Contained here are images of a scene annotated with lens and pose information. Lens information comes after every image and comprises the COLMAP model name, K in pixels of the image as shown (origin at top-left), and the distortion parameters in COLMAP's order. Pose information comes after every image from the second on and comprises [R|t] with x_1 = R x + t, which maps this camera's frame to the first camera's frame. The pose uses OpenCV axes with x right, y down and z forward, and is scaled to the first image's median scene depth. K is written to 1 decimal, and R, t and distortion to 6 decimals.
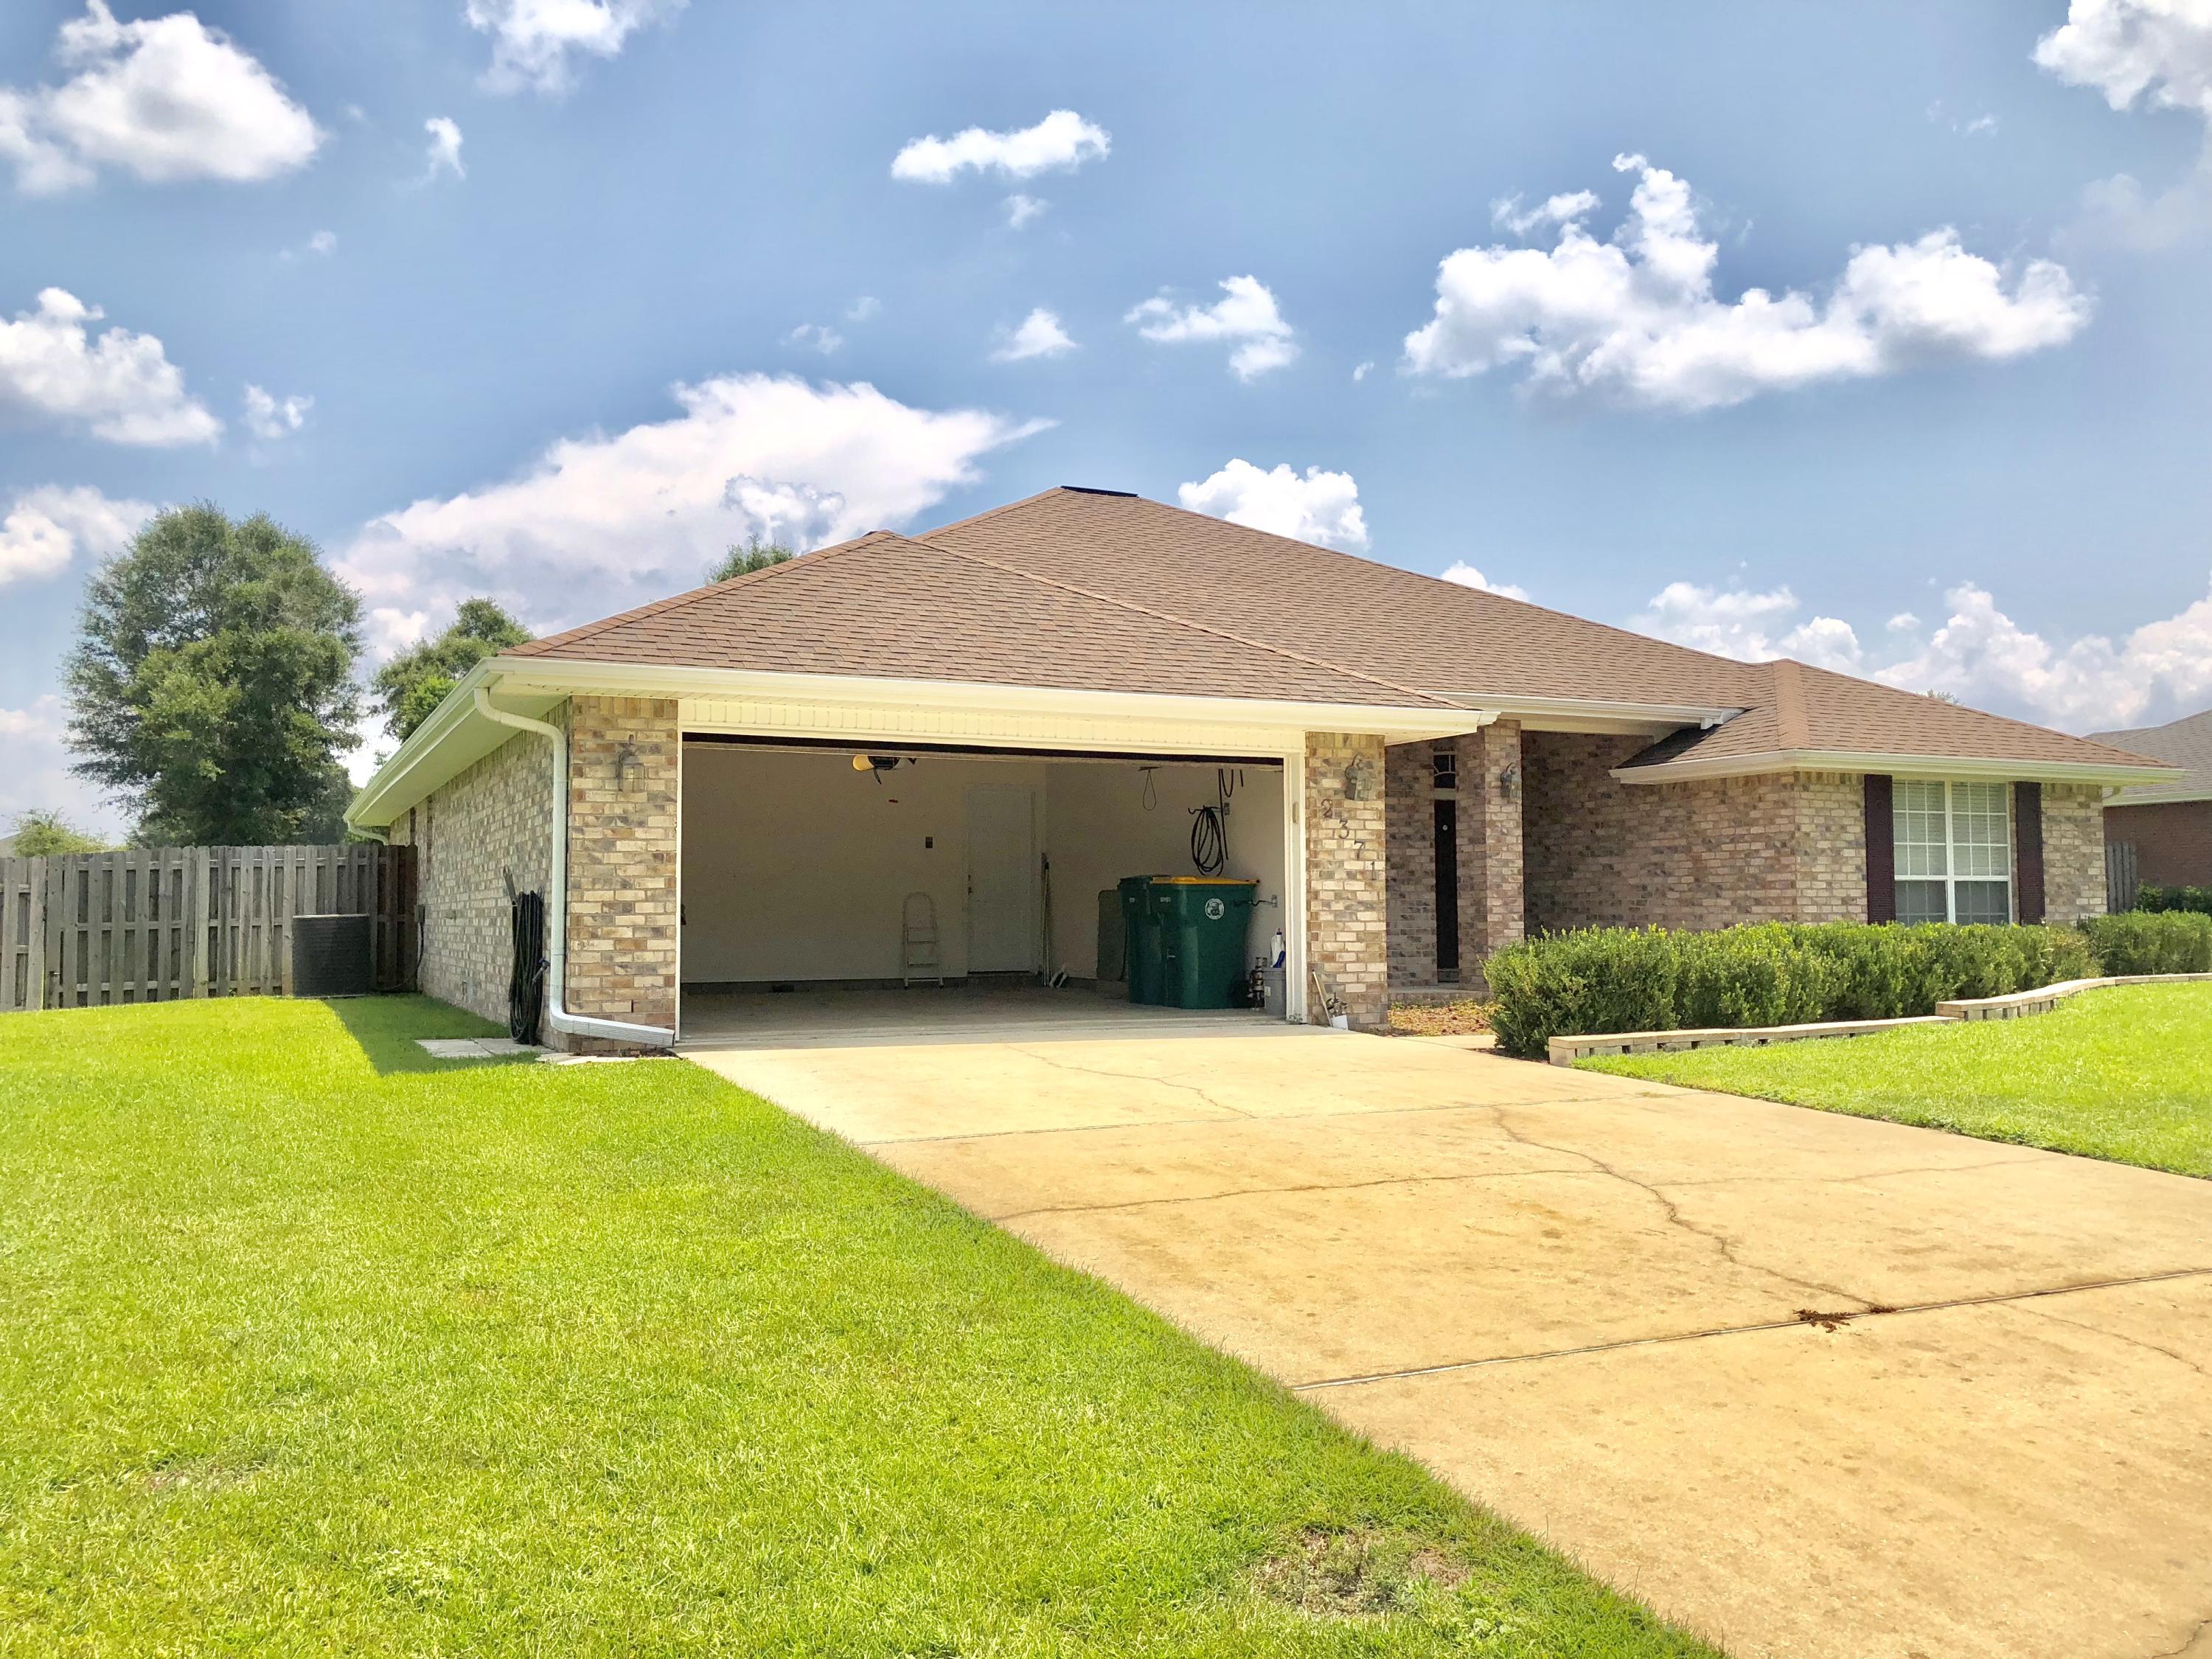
lens RADIAL K [[1787.7, 0, 1078.1], [0, 1787.7, 820.8], [0, 0, 1]] dist [0.099526, -0.210013]
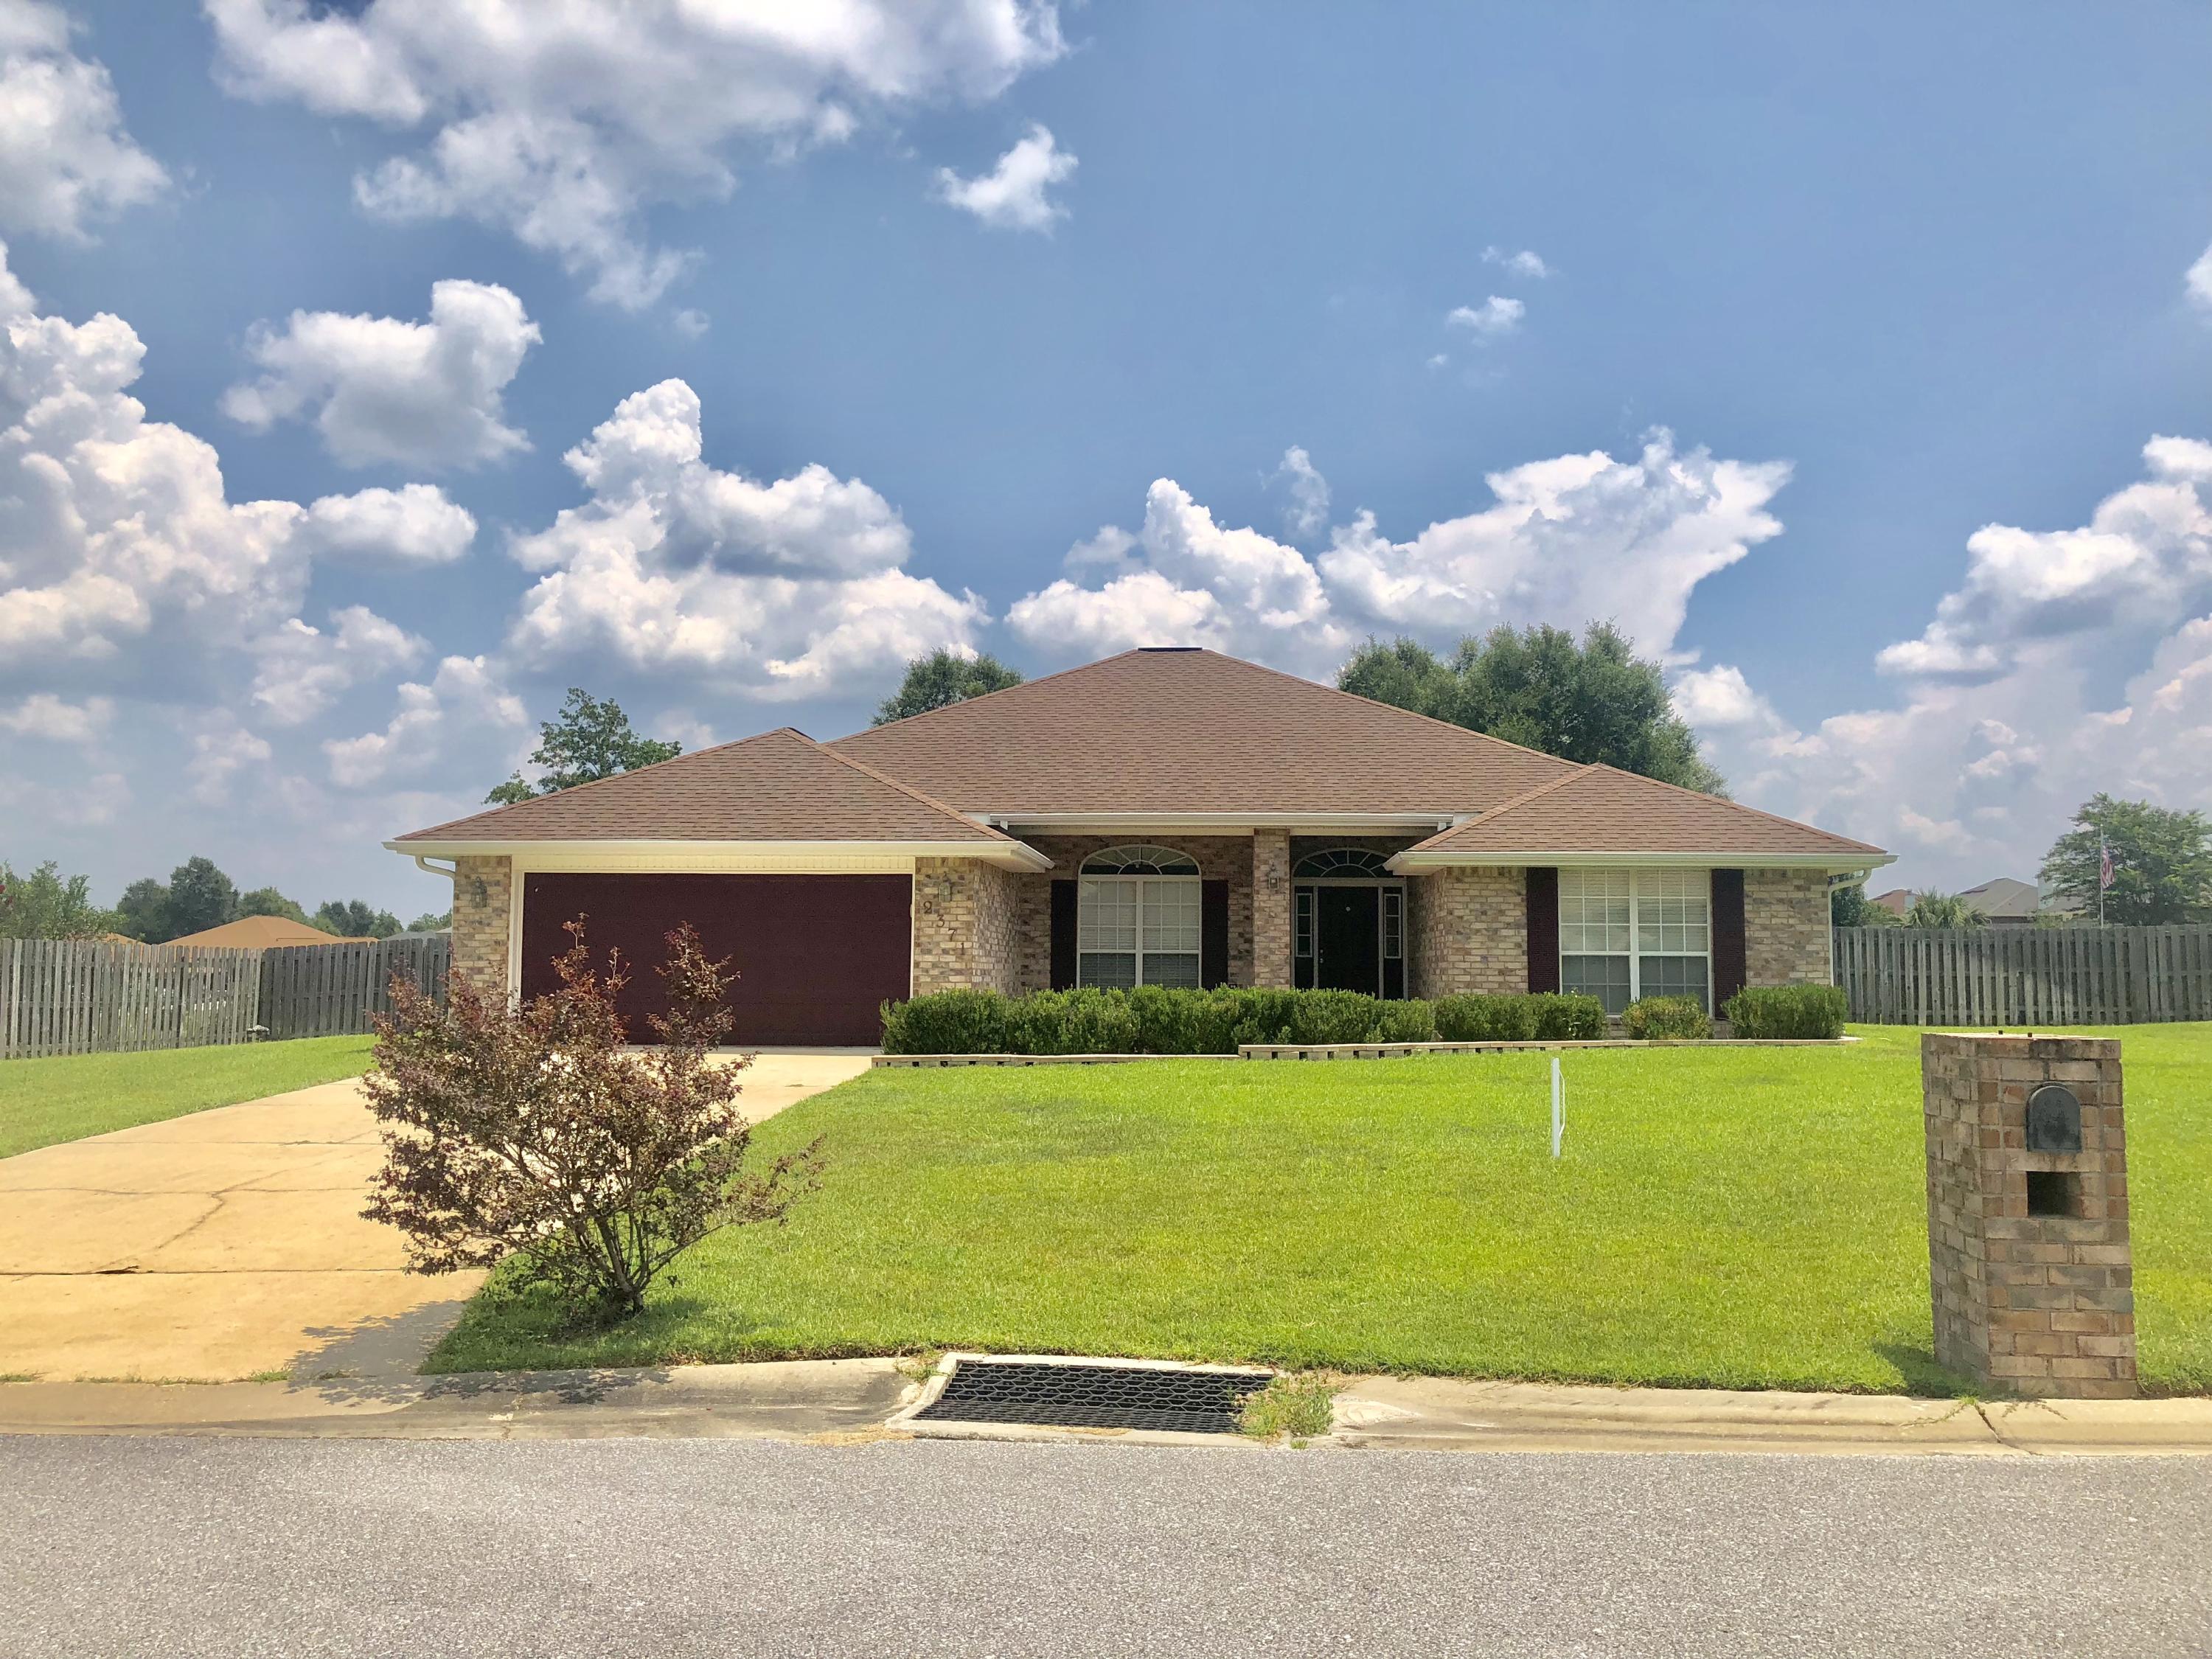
lens RADIAL K [[1758.8, 0, 1083.8], [0, 1758.8, 809.0], [0, 0, 1]] dist [0.128581, -0.301683]
pose [[0.871983, -0.034710, -0.488305, 0.774694], [0.015768, 0.998957, -0.042850, -0.018998], [0.489283, 0.029665, 0.871620, -0.187872]]
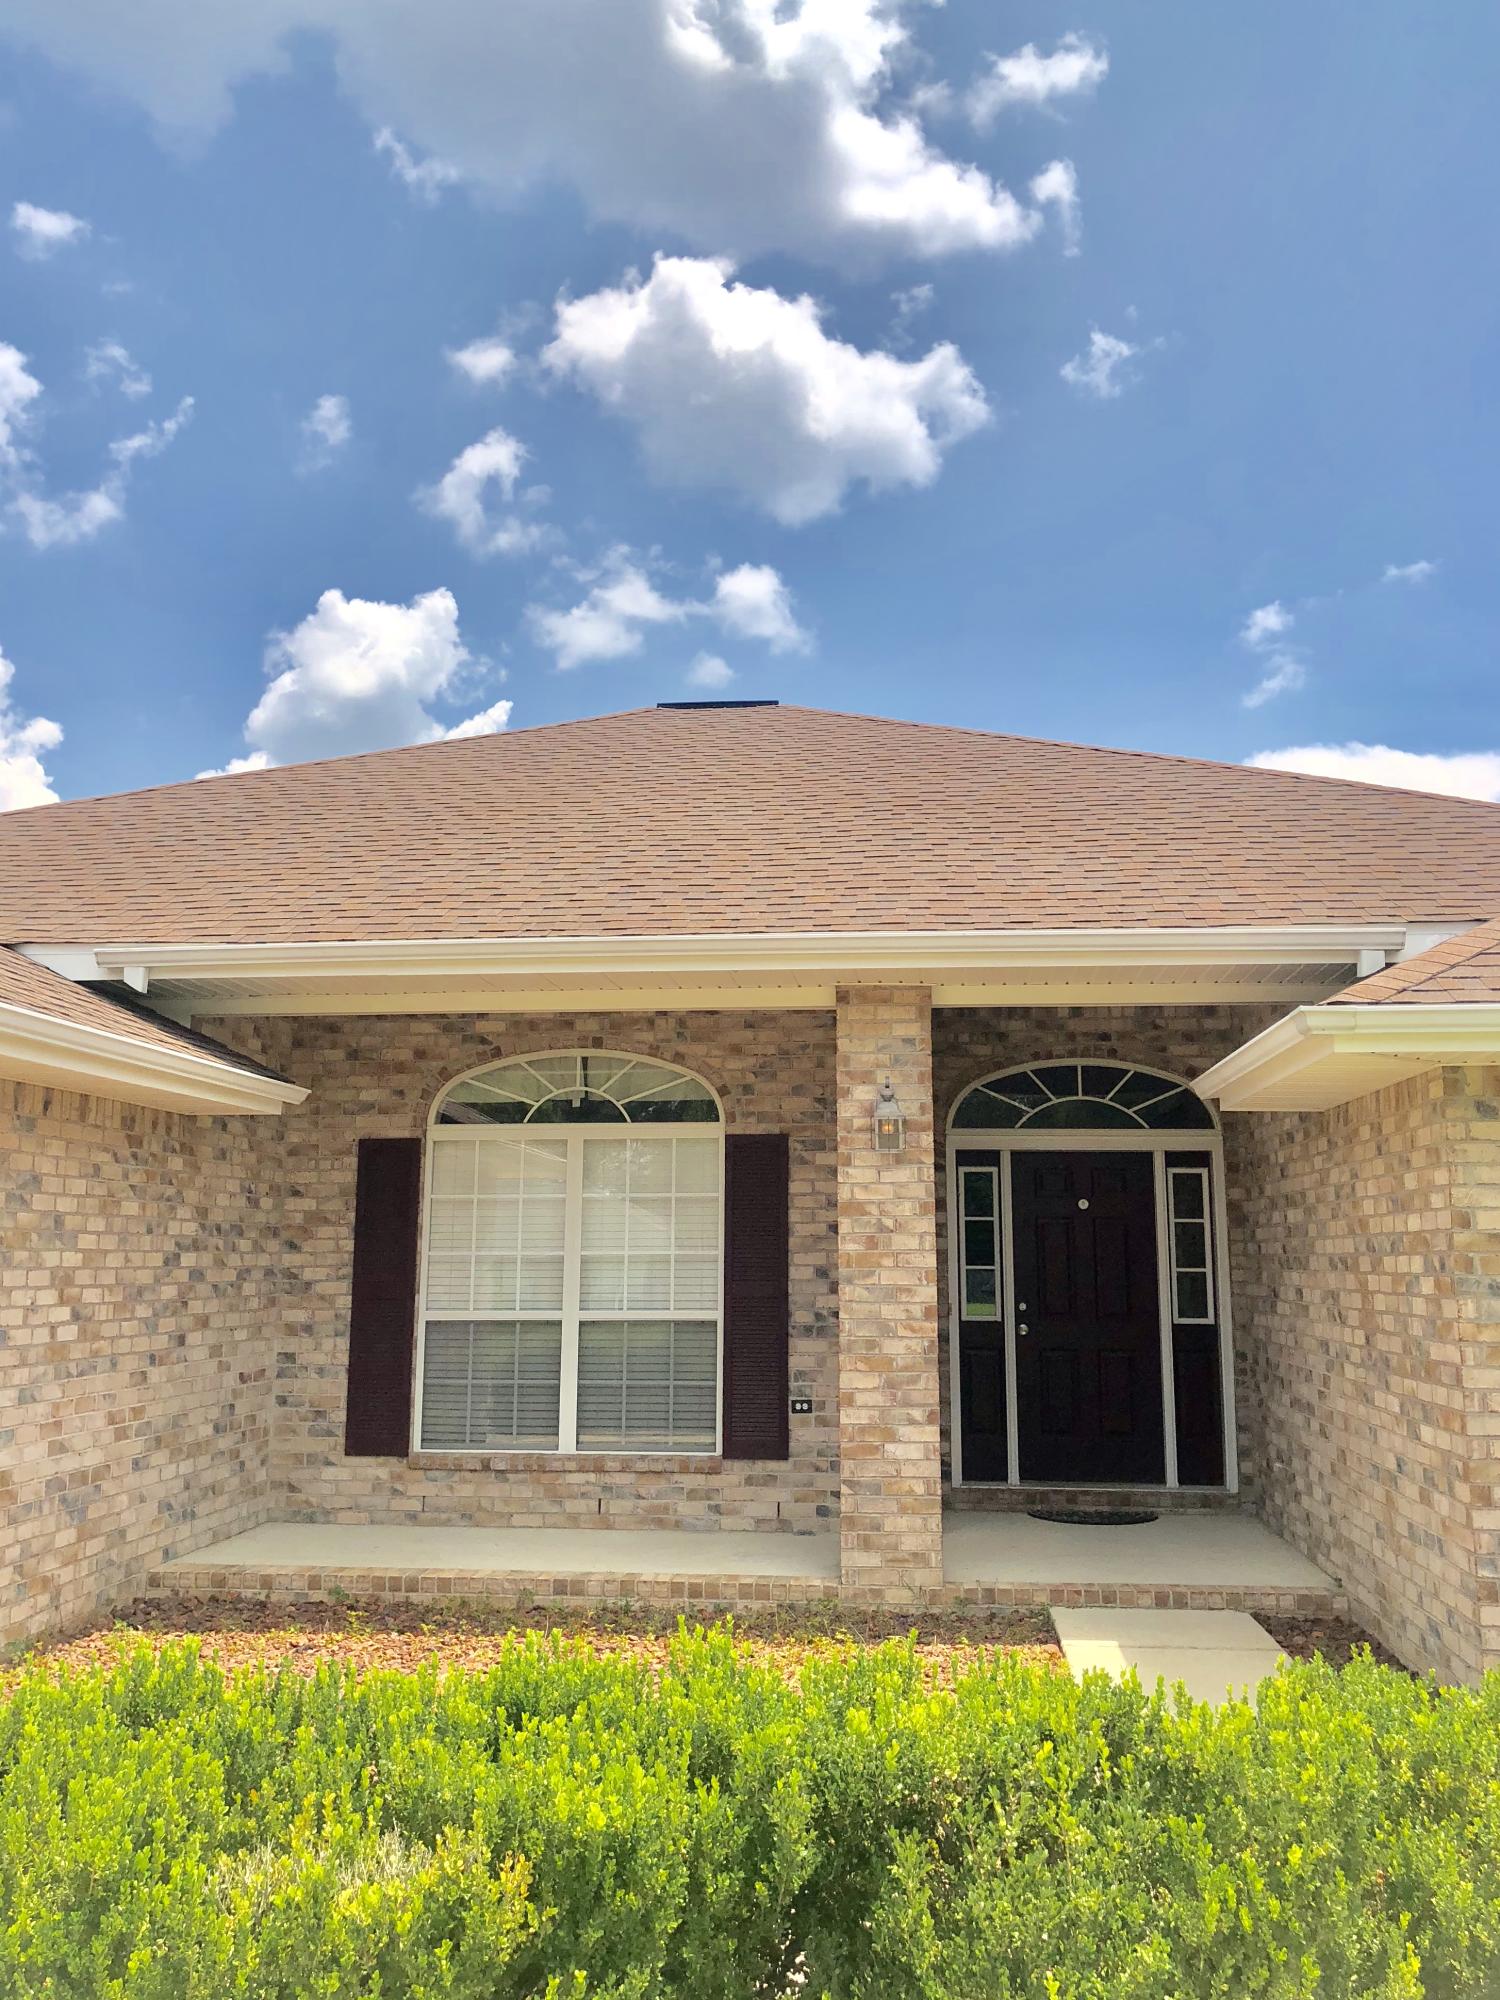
lens RADIAL K [[1663.4, 0, 767.4], [0, 1663.4, 946.0], [0, 0, 1]] dist [0.145980, -0.446254]
pose [[0.867862, -0.085764, -0.489346, 0.447530], [0.022203, 0.990698, -0.134255, -0.008538], [0.496308, 0.105650, 0.861694, 0.626709]]
